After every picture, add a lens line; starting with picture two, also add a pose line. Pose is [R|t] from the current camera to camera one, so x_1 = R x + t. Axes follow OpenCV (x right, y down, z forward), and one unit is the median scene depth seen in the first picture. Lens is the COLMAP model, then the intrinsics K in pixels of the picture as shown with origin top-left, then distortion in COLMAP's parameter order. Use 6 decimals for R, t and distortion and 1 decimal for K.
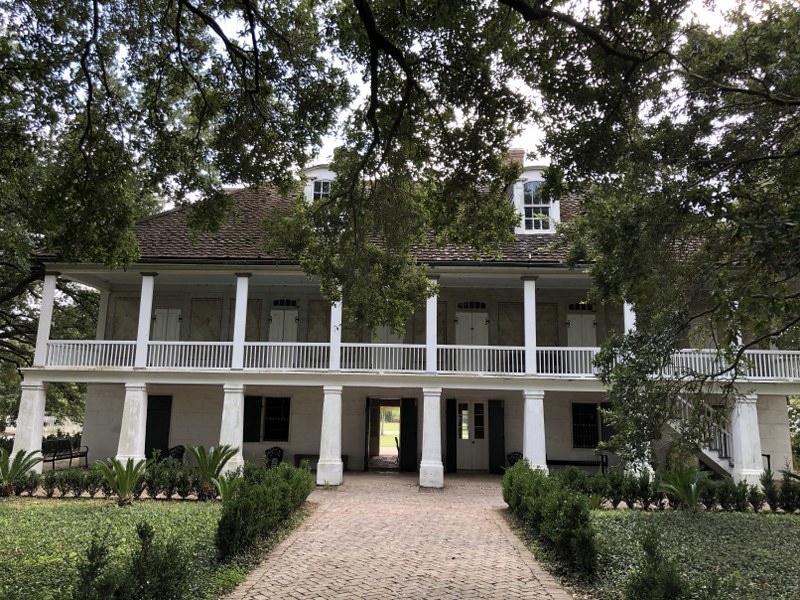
lens RADIAL K [[651.3, 0, 398.1], [0, 651.3, 297.4], [0, 0, 1]] dist [0.032689, -0.007383]
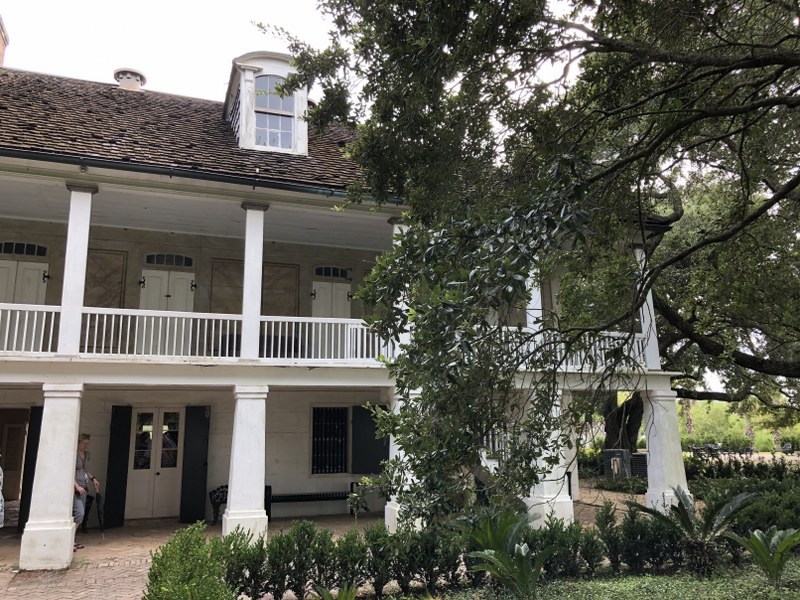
lens RADIAL K [[651.3, 0, 399.9], [0, 651.3, 295.9], [0, 0, 1]] dist [0.032689, -0.007383]
pose [[0.928960, 0.046379, 0.367263, 0.099431], [-0.037230, 0.998795, -0.031961, 0.067293], [-0.368303, 0.016017, 0.929568, 0.350722]]
